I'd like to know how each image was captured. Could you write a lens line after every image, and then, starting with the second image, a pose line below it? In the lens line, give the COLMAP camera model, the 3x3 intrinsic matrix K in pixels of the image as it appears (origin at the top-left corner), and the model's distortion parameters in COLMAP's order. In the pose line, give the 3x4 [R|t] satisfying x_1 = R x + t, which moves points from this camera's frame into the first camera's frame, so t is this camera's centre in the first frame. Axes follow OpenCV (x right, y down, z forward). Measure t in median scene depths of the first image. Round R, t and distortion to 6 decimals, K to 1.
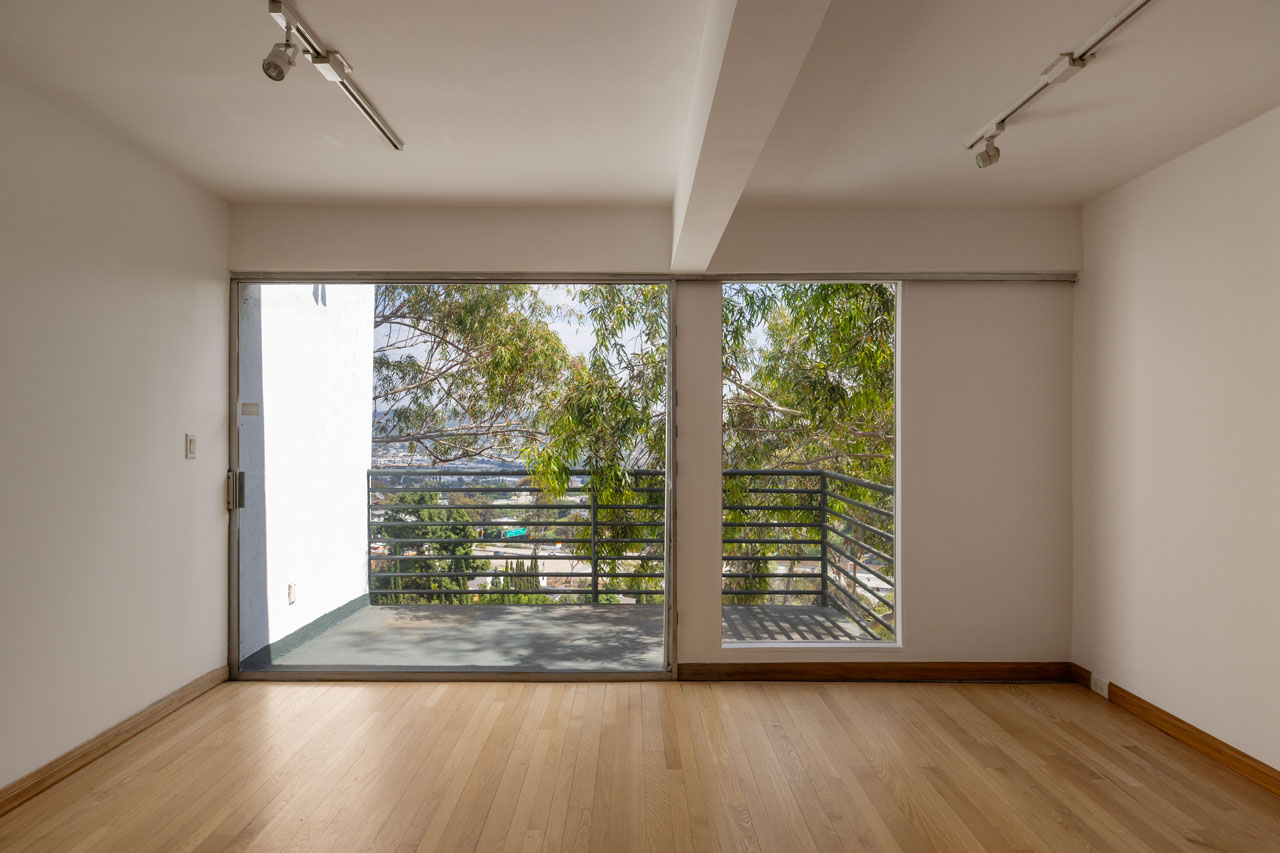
lens RADIAL K [[707.9, 0, 640.0], [0, 707.9, 426.5], [0, 0, 1]] dist [-0.000069, 0.001998]
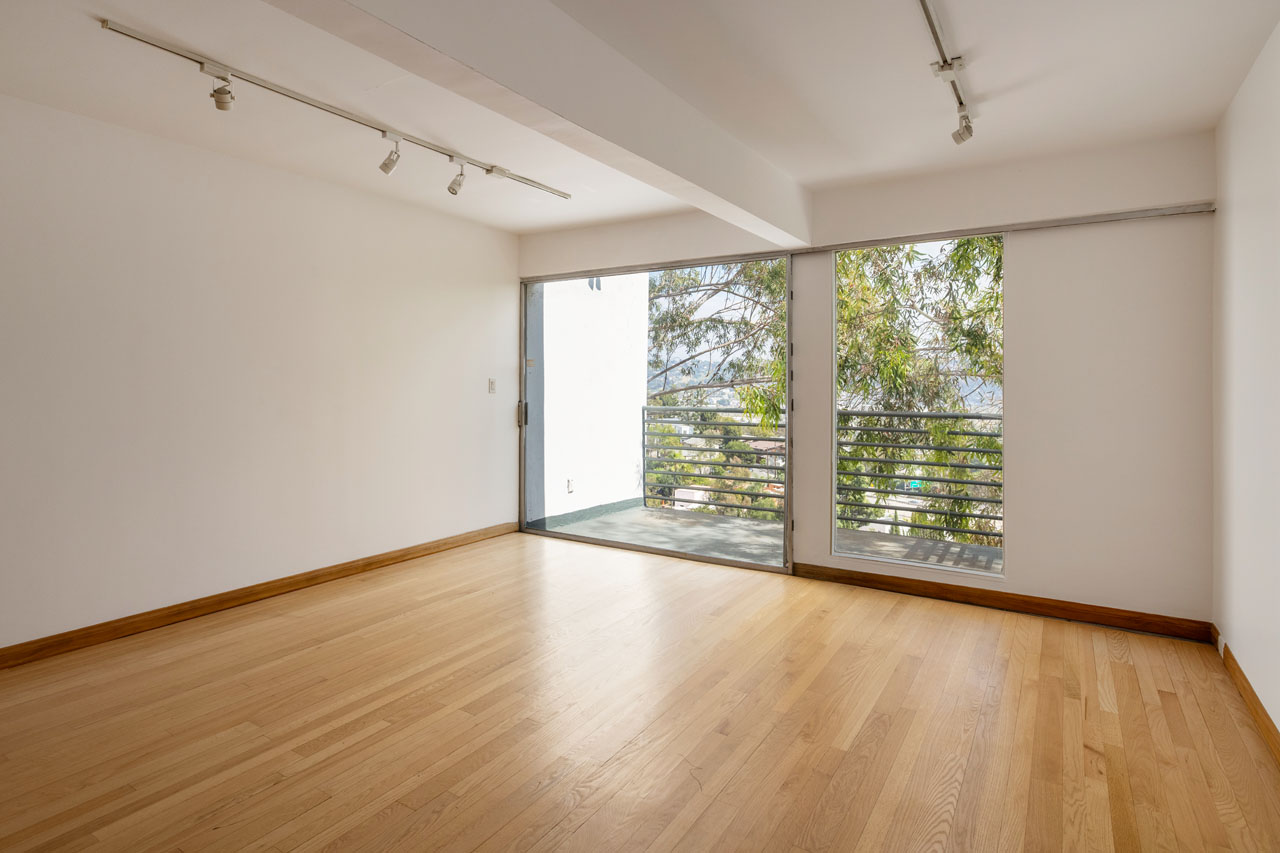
lens RADIAL K [[675.7, 0, 639.7], [0, 675.7, 371.7], [0, 0, 1]] dist [0.001486, 0.000327]
pose [[0.845449, -0.008623, -0.533986, 0.457037], [0.005233, 0.999955, -0.007861, 0.007821], [0.534030, 0.003852, 0.845457, -0.148967]]
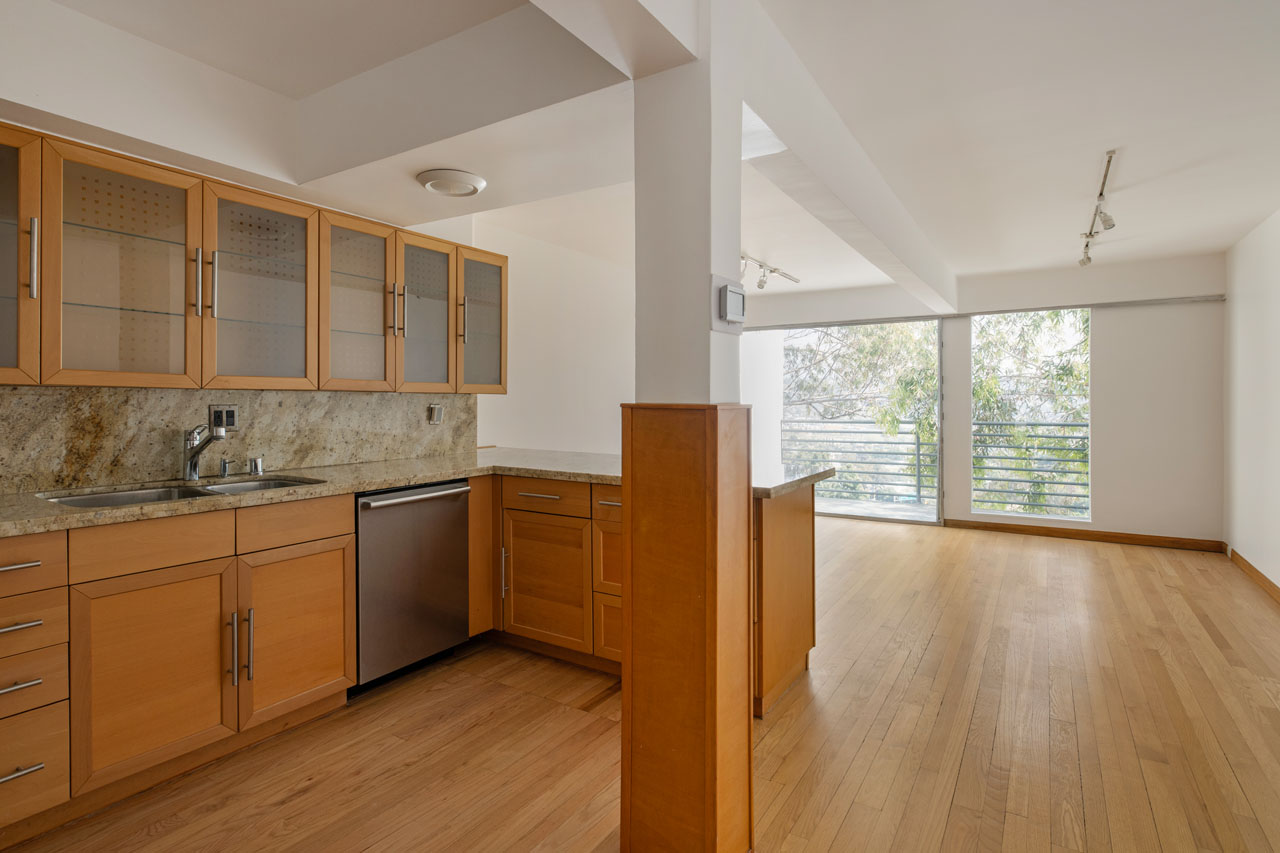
lens RADIAL K [[651.0, 0, 634.1], [0, 651.0, 392.7], [0, 0, 1]] dist [0.001518, -0.000216]
pose [[0.841547, -0.009599, -0.540099, 0.298248], [0.009394, 0.999951, -0.003135, -0.006160], [0.540102, -0.002435, 0.841596, -0.922082]]
